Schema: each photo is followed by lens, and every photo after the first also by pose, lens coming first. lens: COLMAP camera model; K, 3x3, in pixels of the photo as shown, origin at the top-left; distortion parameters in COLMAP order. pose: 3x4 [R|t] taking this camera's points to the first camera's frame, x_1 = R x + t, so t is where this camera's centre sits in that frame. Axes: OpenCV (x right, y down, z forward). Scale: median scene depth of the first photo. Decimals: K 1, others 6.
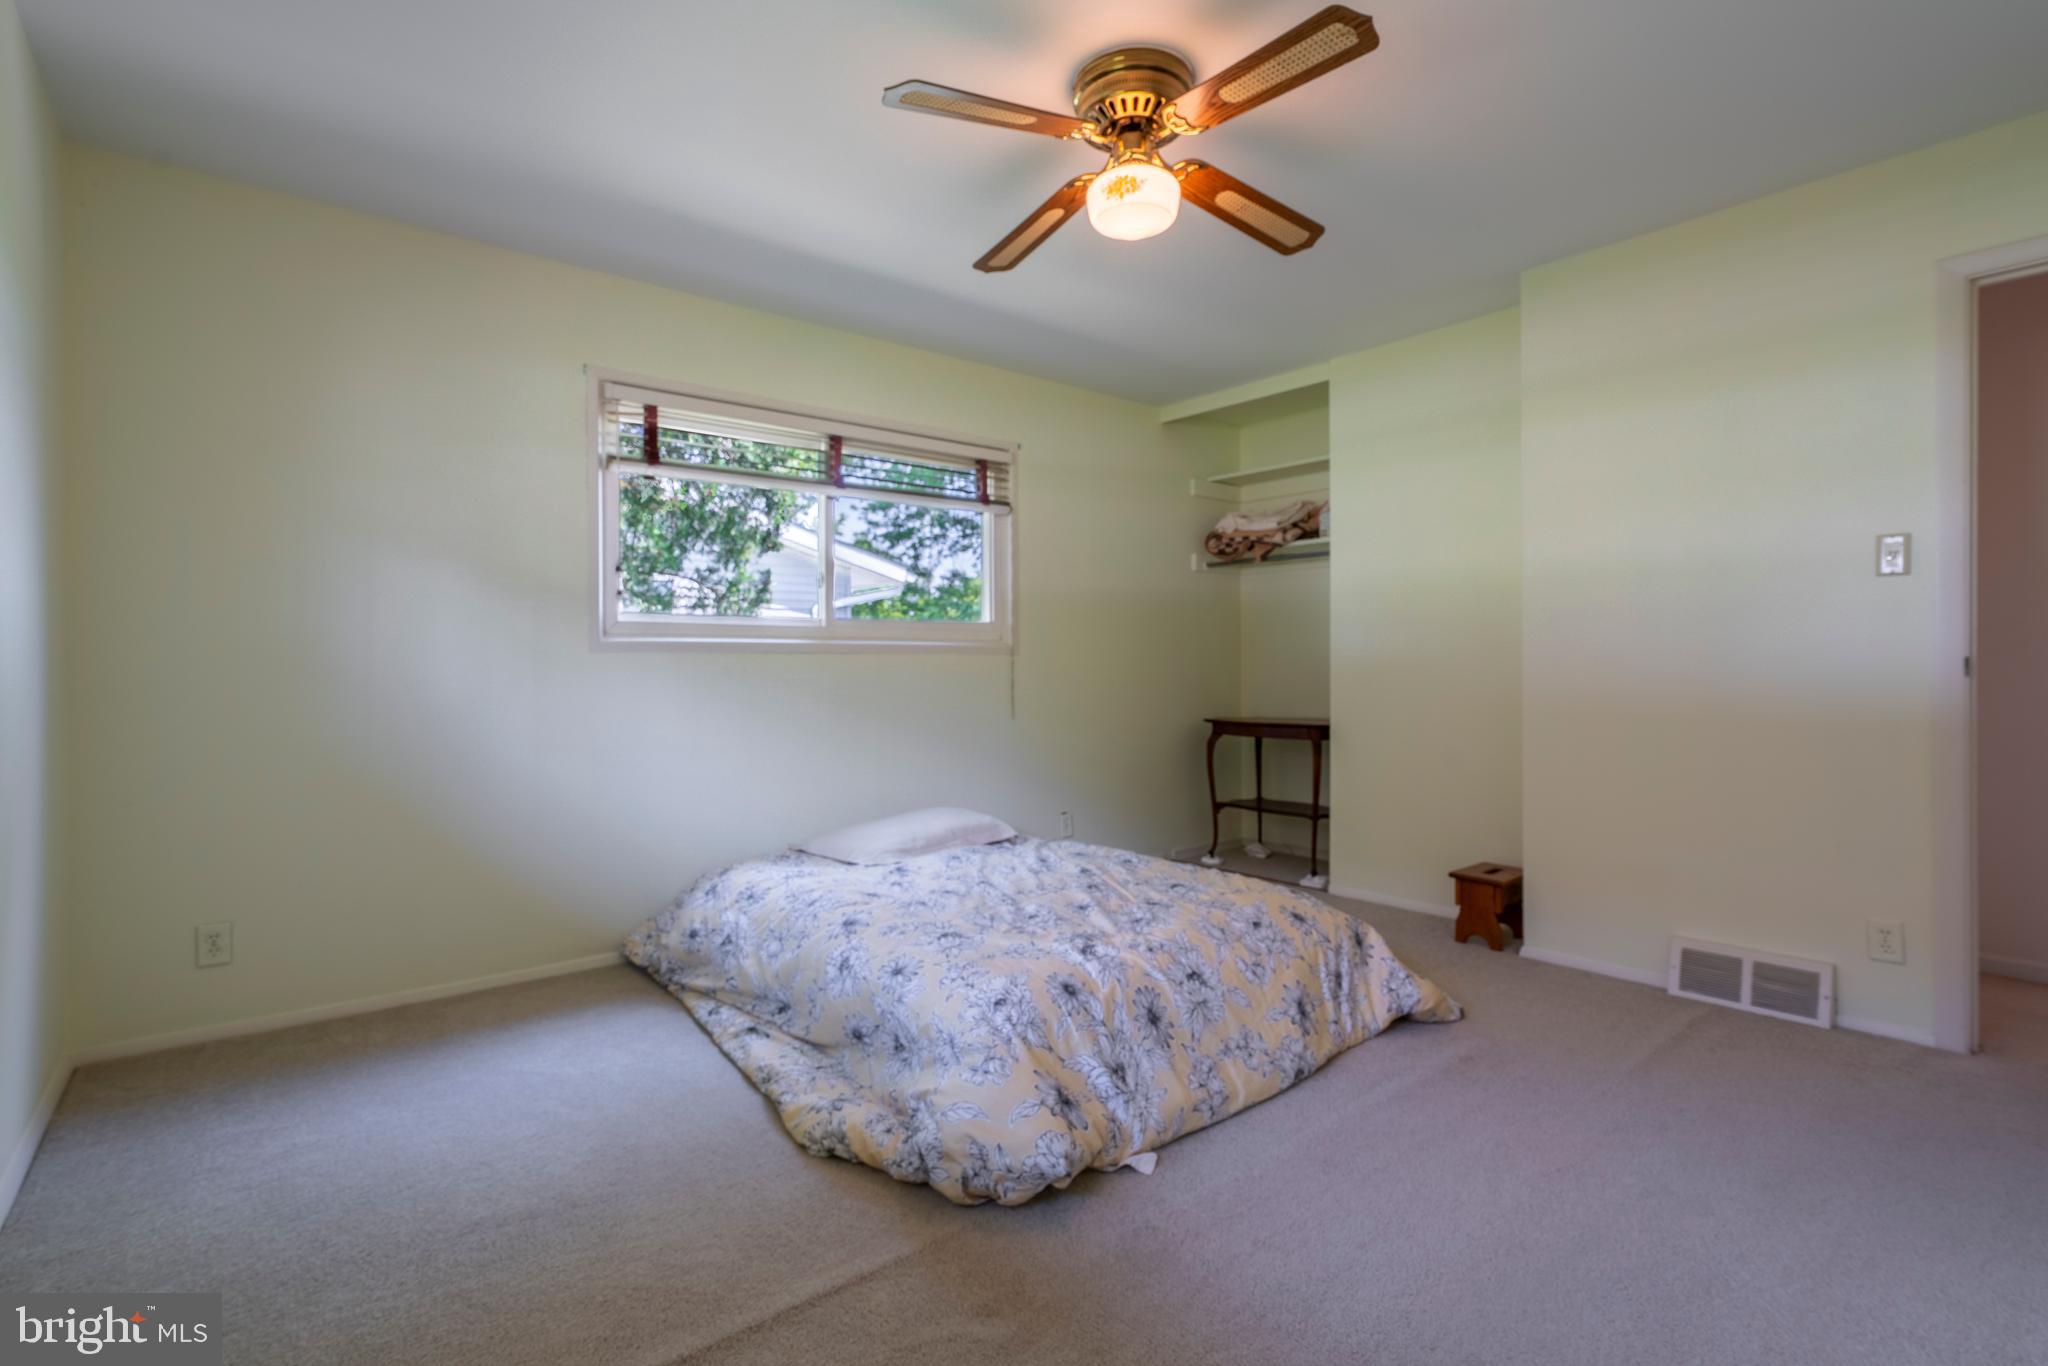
lens RADIAL K [[932.9, 0, 1019.0], [0, 932.9, 674.0], [0, 0, 1]] dist [-0.006478, 0.004692]
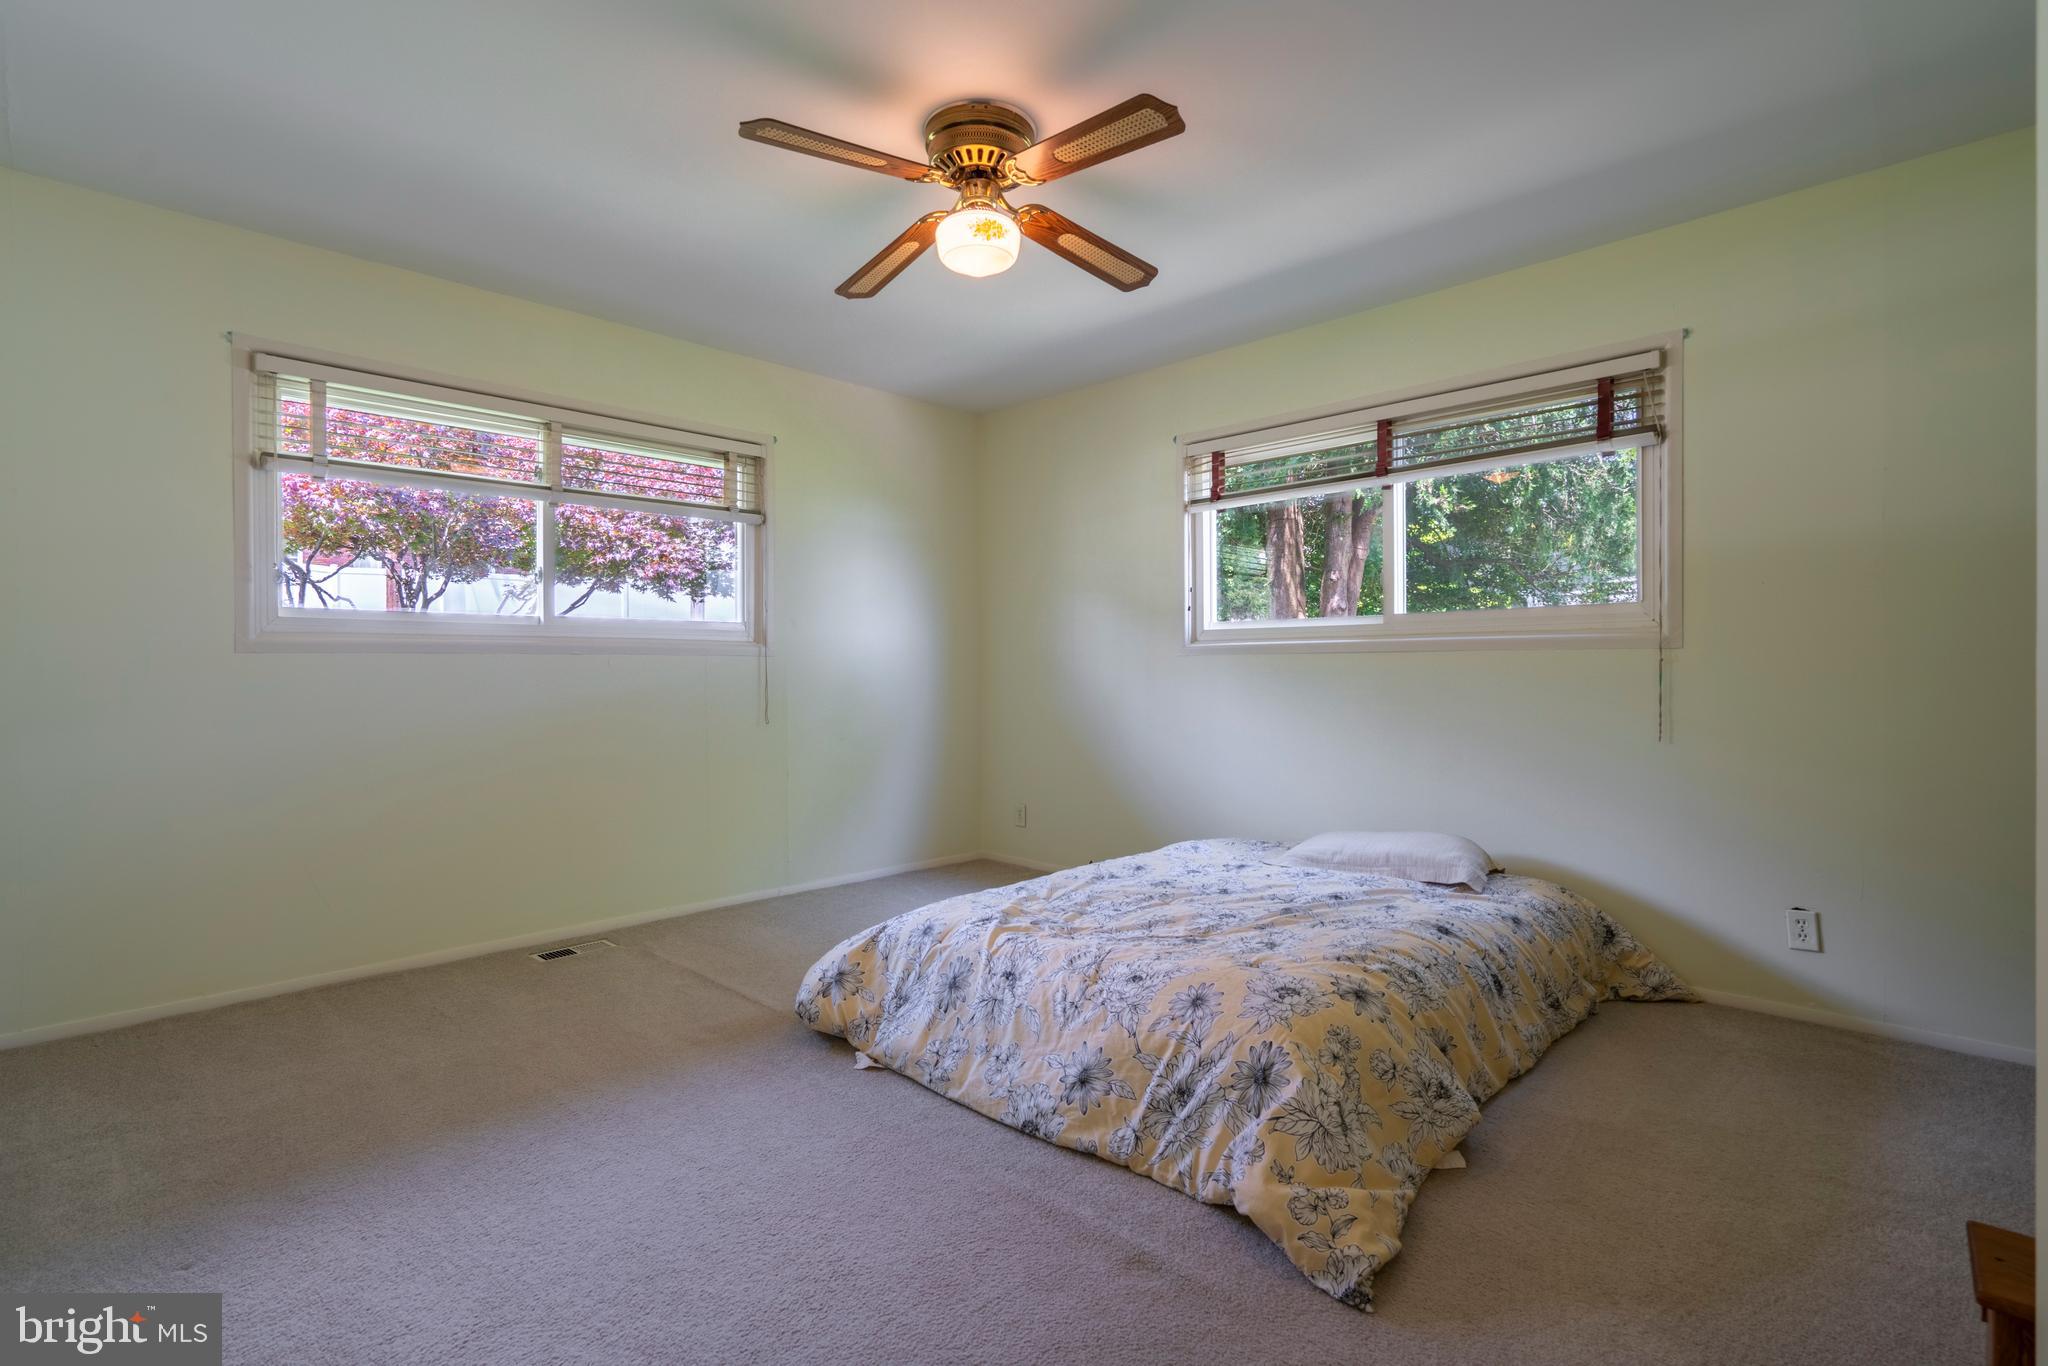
lens RADIAL K [[932.9, 0, 1014.2], [0, 932.9, 677.0], [0, 0, 1]] dist [-0.006478, 0.004692]
pose [[0.133595, 0.012923, -0.990952, 1.136727], [-0.002966, 0.999916, 0.012640, -0.012302], [0.991032, 0.001251, 0.133622, 0.833954]]
